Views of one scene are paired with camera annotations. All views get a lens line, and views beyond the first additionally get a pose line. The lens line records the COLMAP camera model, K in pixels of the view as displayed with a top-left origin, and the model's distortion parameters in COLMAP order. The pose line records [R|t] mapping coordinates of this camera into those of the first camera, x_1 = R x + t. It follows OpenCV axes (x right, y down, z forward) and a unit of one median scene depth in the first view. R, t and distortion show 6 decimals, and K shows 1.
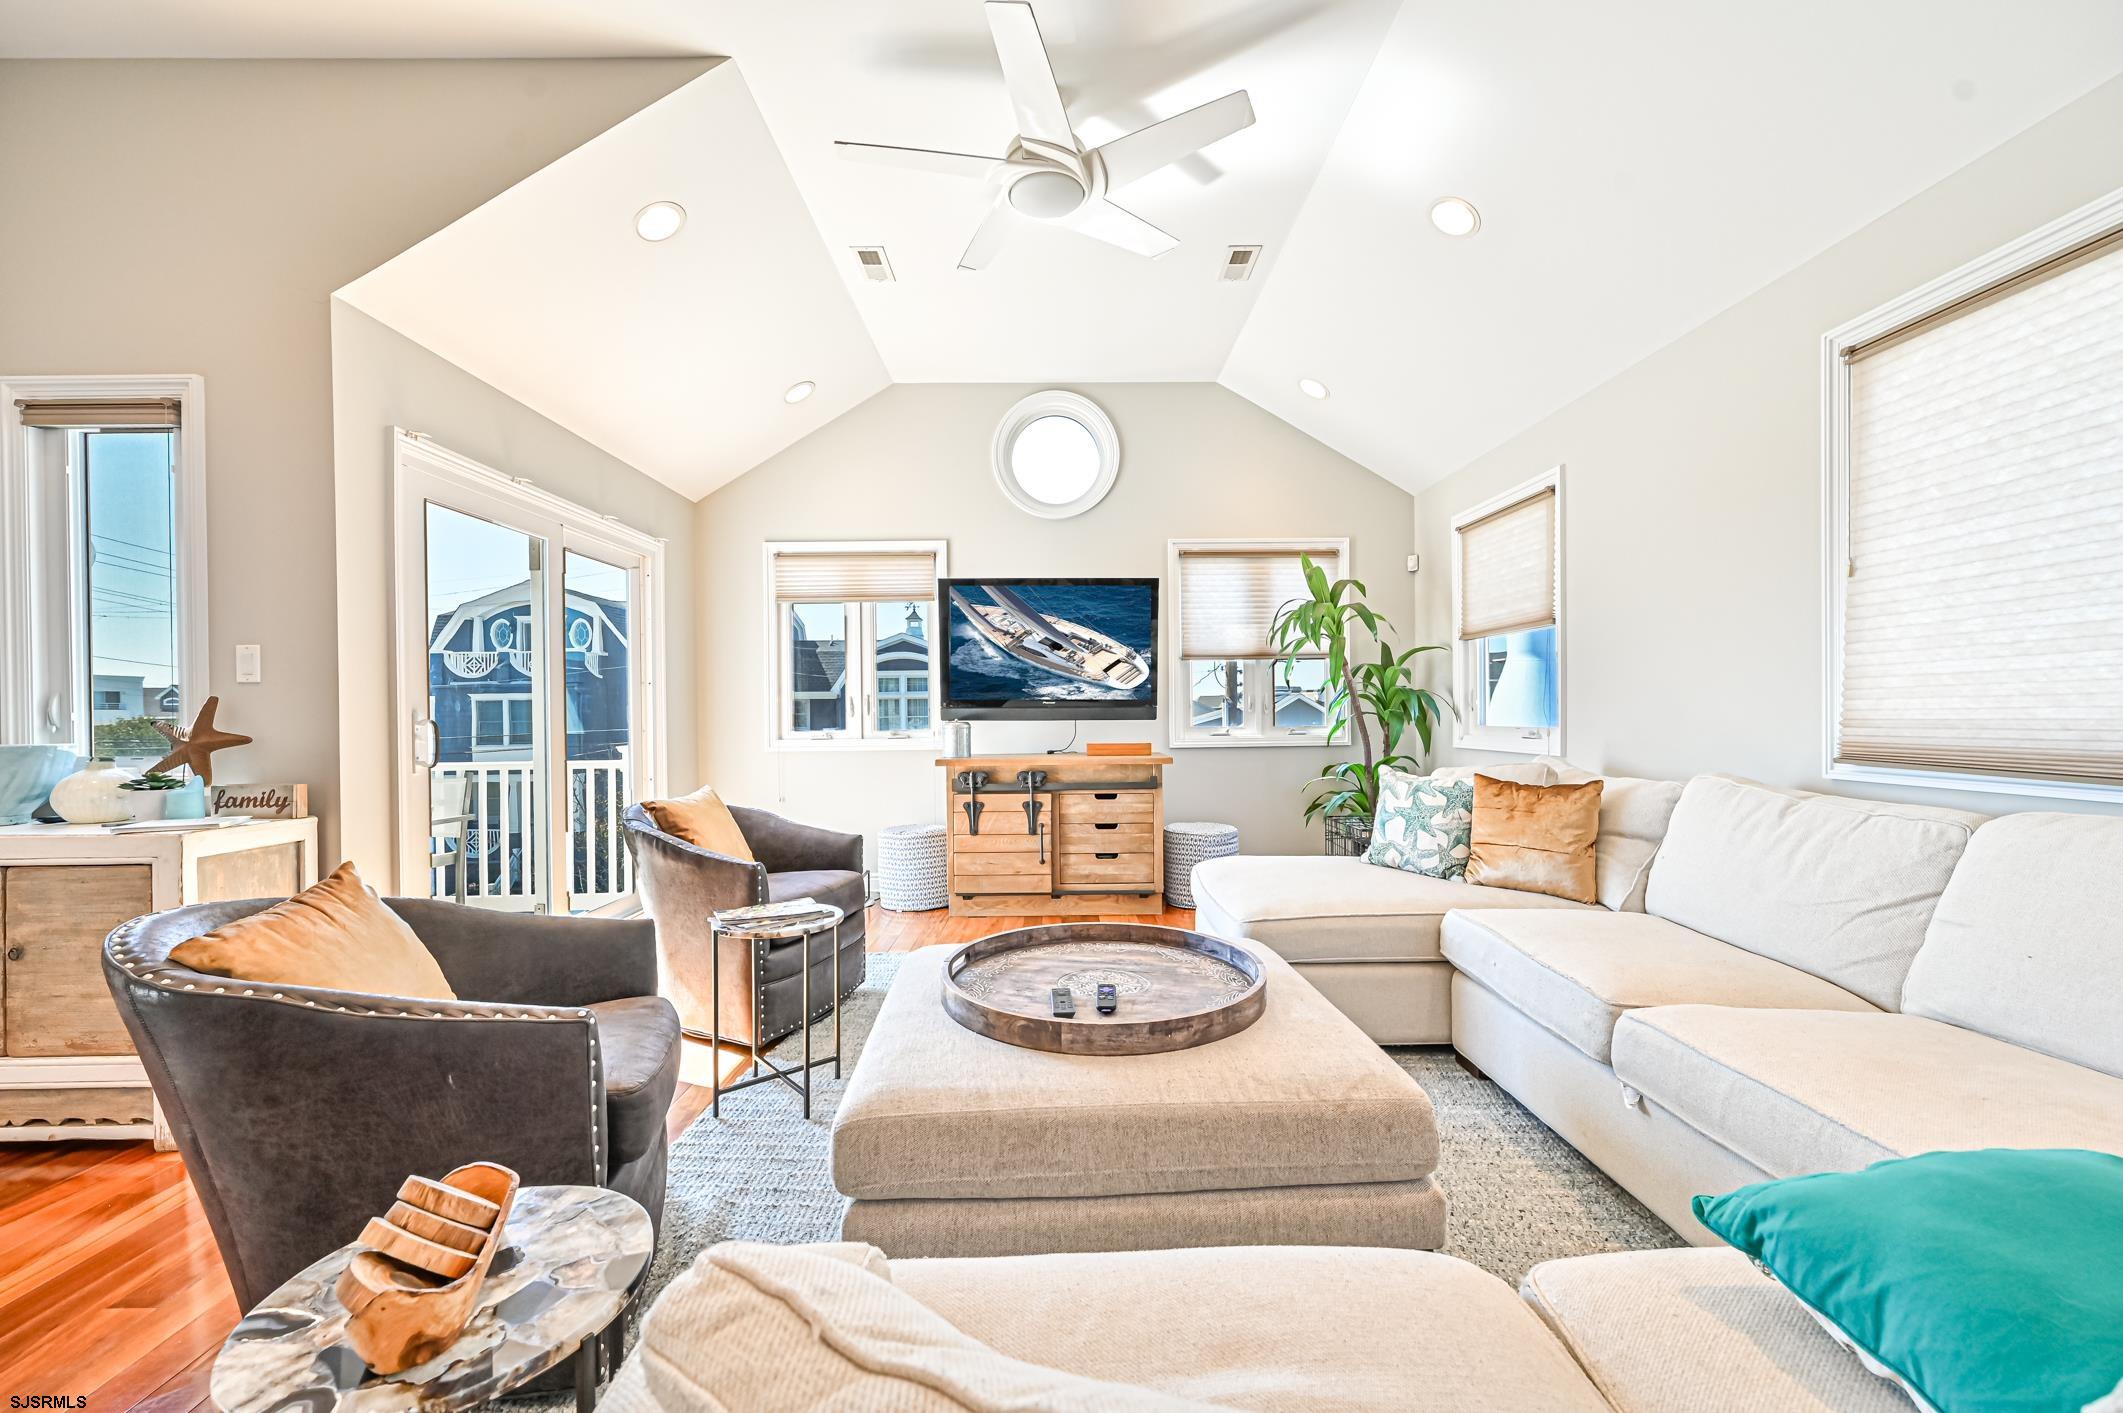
lens RADIAL K [[847.5, 0, 1069.2], [0, 847.5, 721.7], [0, 0, 1]] dist [-0.001476, 0.000430]
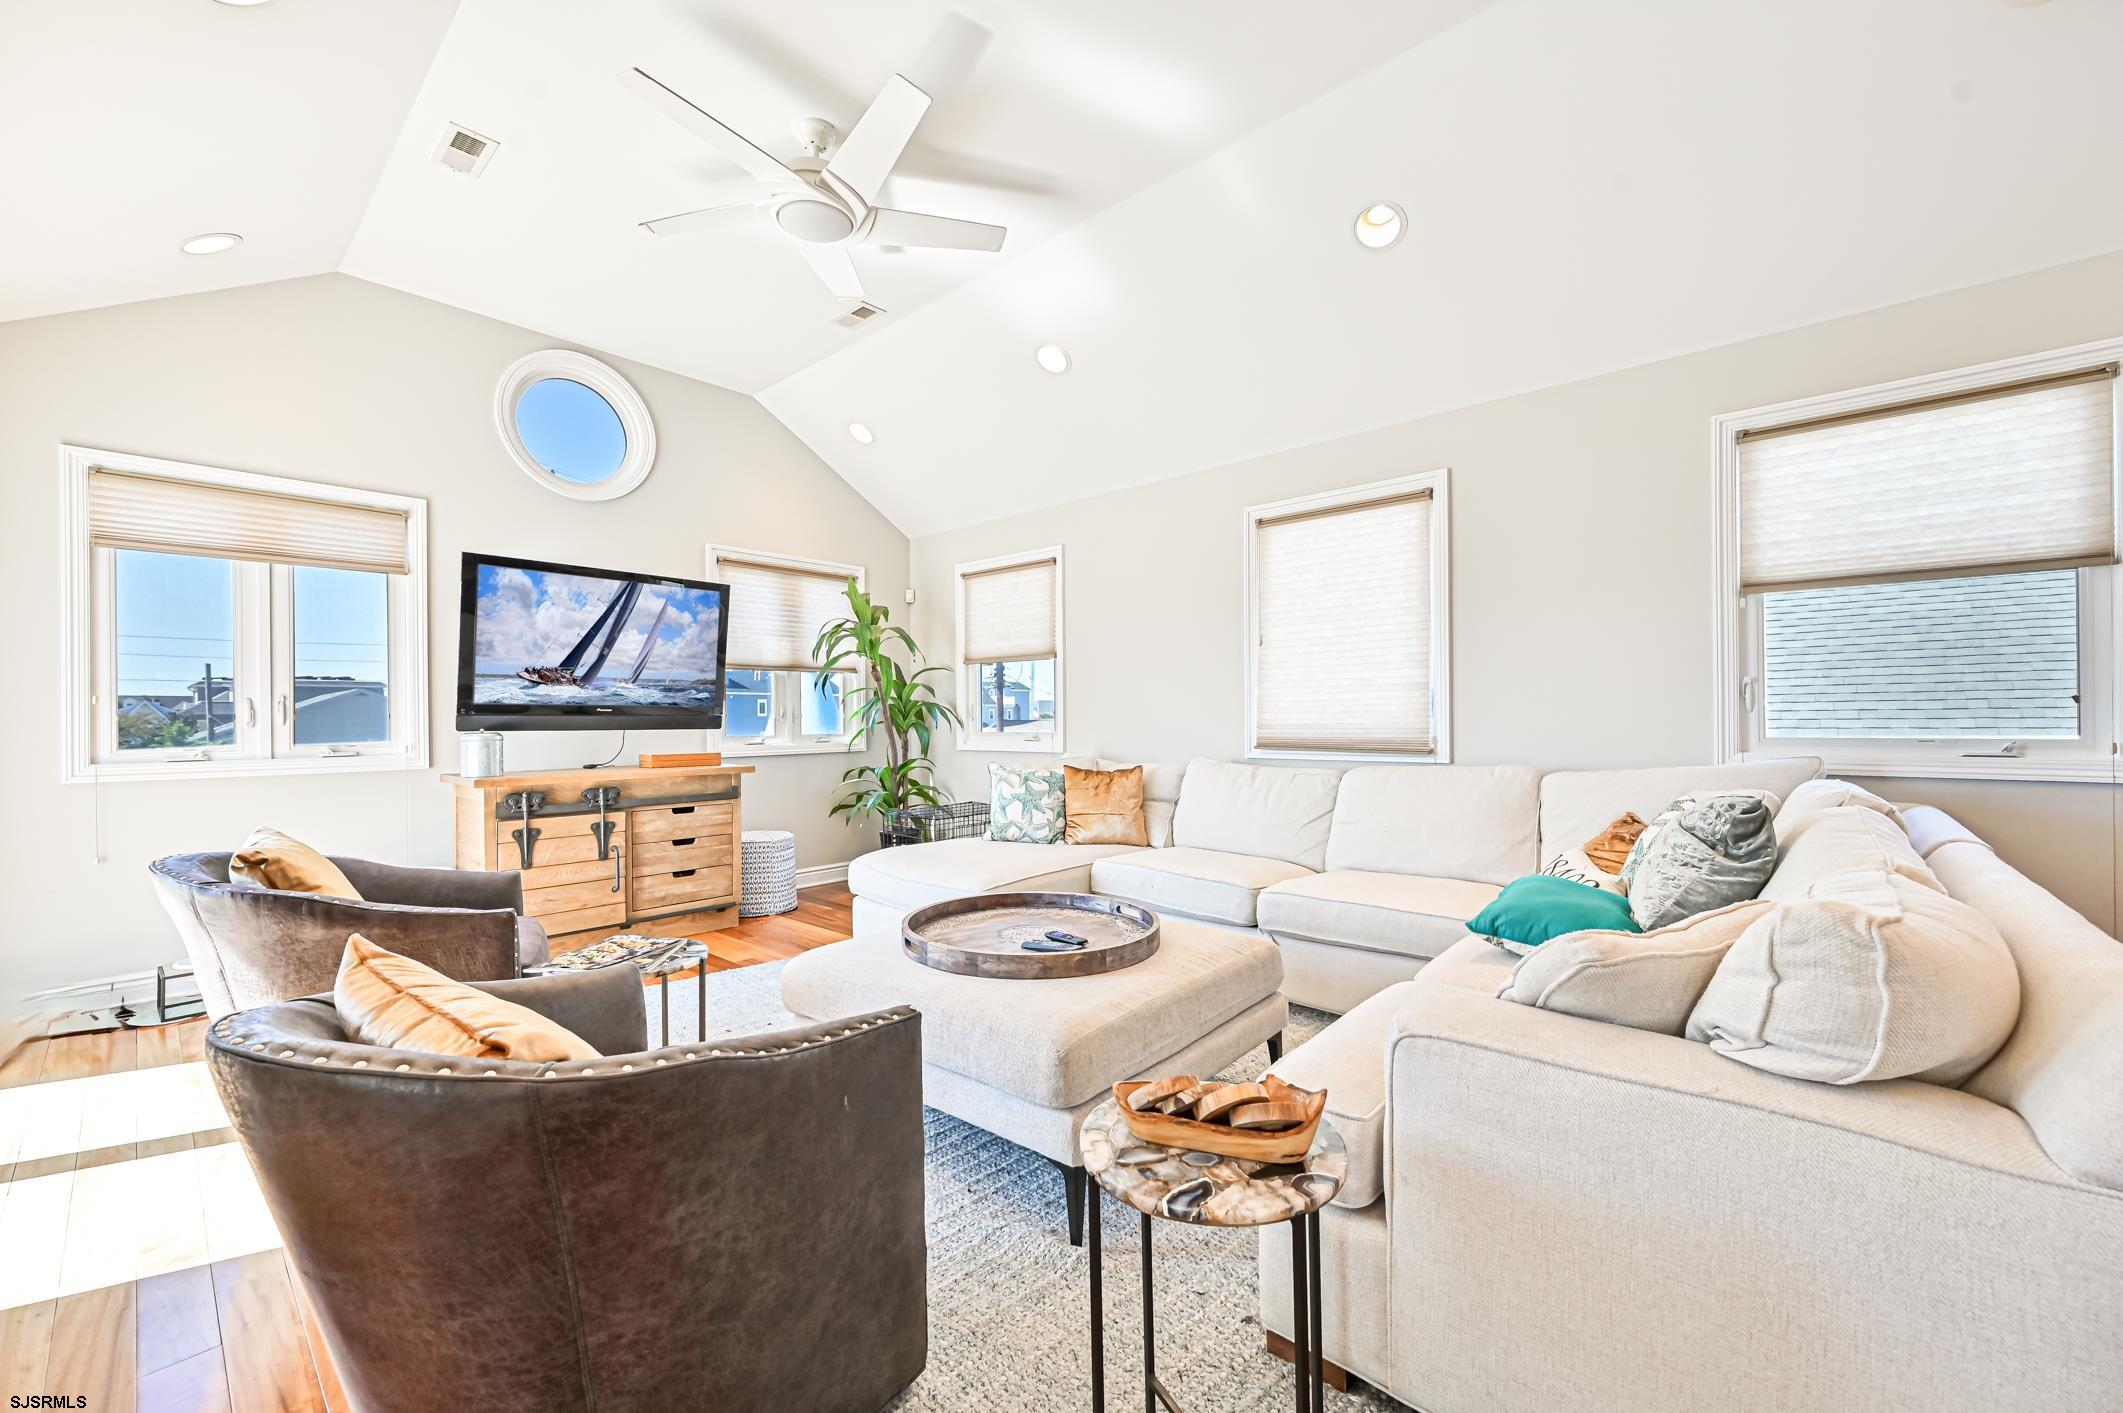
lens RADIAL K [[847.5, 0, 1067.1], [0, 847.5, 723.0], [0, 0, 1]] dist [-0.001476, 0.000430]
pose [[0.667243, 0.000583, 0.744840, -0.379163], [0.009008, 0.999920, -0.008853, 0.003530], [-0.744786, 0.012616, 0.667185, 0.054209]]
